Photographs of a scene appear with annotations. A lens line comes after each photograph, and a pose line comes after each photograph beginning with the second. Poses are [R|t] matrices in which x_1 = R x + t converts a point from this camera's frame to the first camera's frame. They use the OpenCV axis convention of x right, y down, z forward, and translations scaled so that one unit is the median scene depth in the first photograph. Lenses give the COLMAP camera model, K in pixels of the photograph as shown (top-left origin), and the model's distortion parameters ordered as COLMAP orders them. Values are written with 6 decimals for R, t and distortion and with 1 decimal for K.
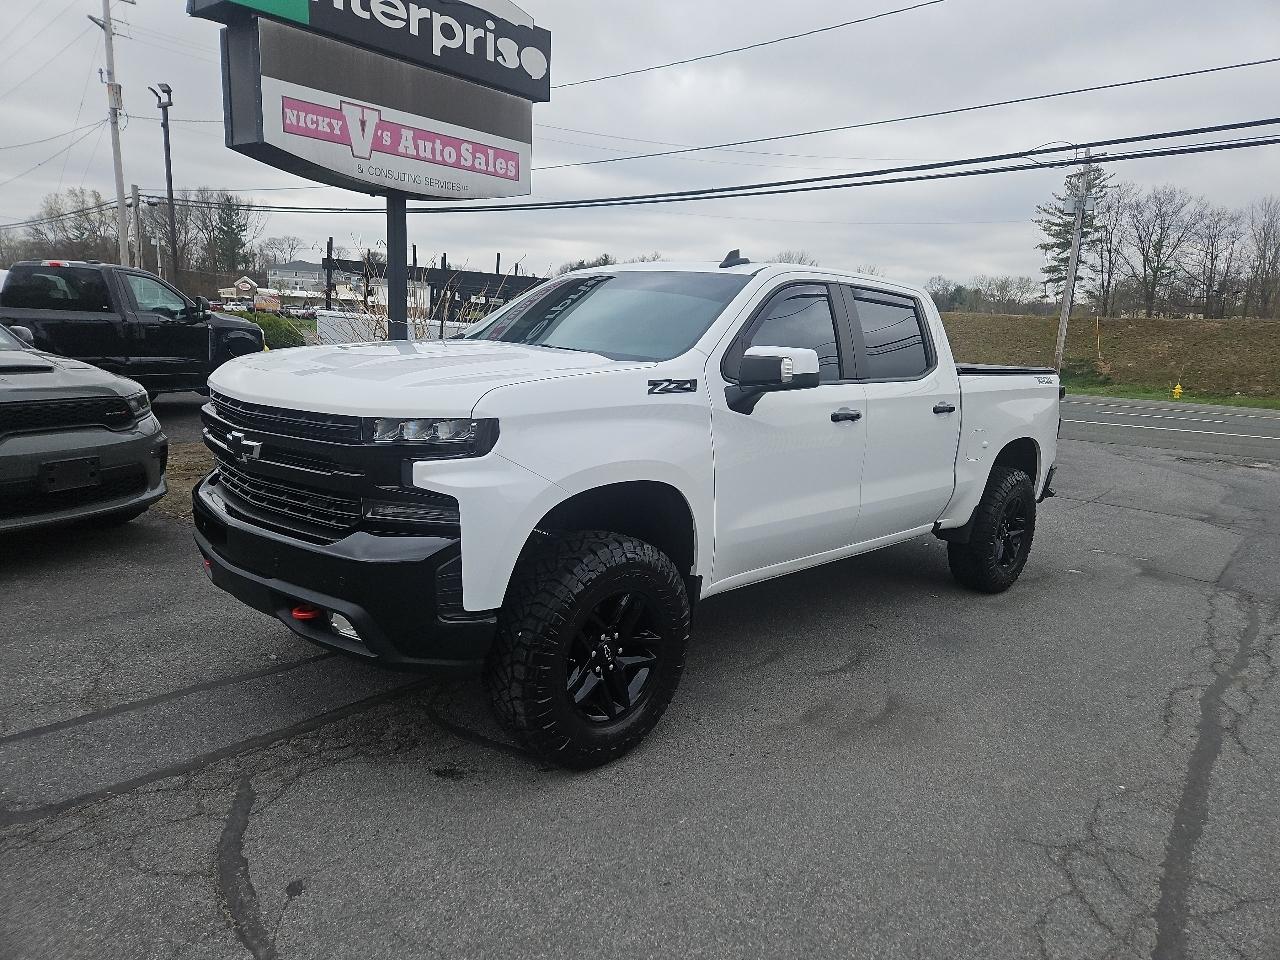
lens RADIAL K [[850.1, 0, 644.6], [0, 850.1, 467.1], [0, 0, 1]] dist [0.076187, -0.059470]
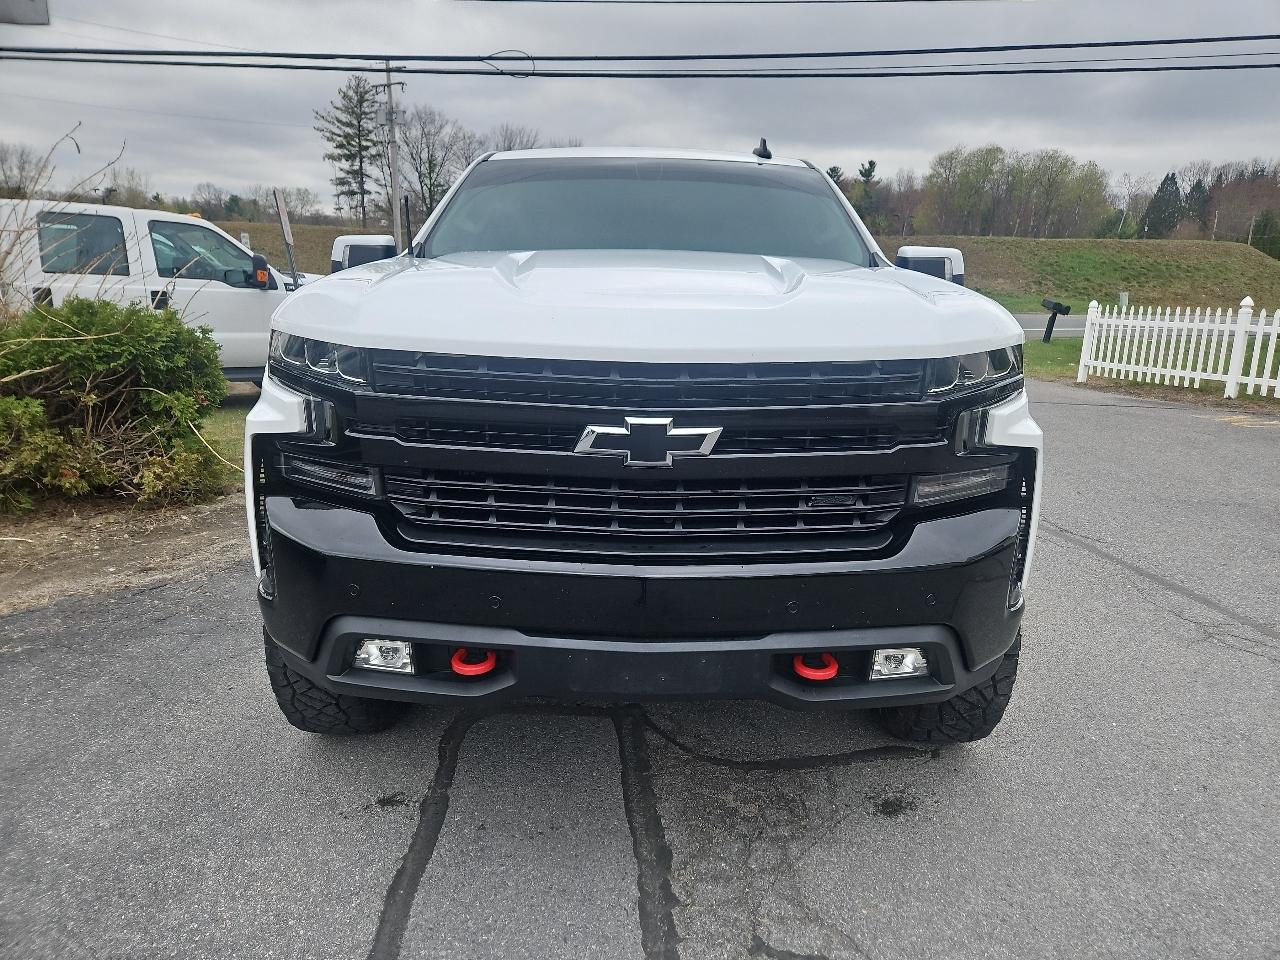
lens RADIAL K [[856.7, 0, 646.7], [0, 856.7, 475.3], [0, 0, 1]] dist [0.078505, -0.068561]
pose [[0.717083, -0.197529, 0.668412, -0.393065], [0.128561, 0.980031, 0.151696, -0.040748], [-0.685029, -0.022847, 0.728158, 0.267416]]
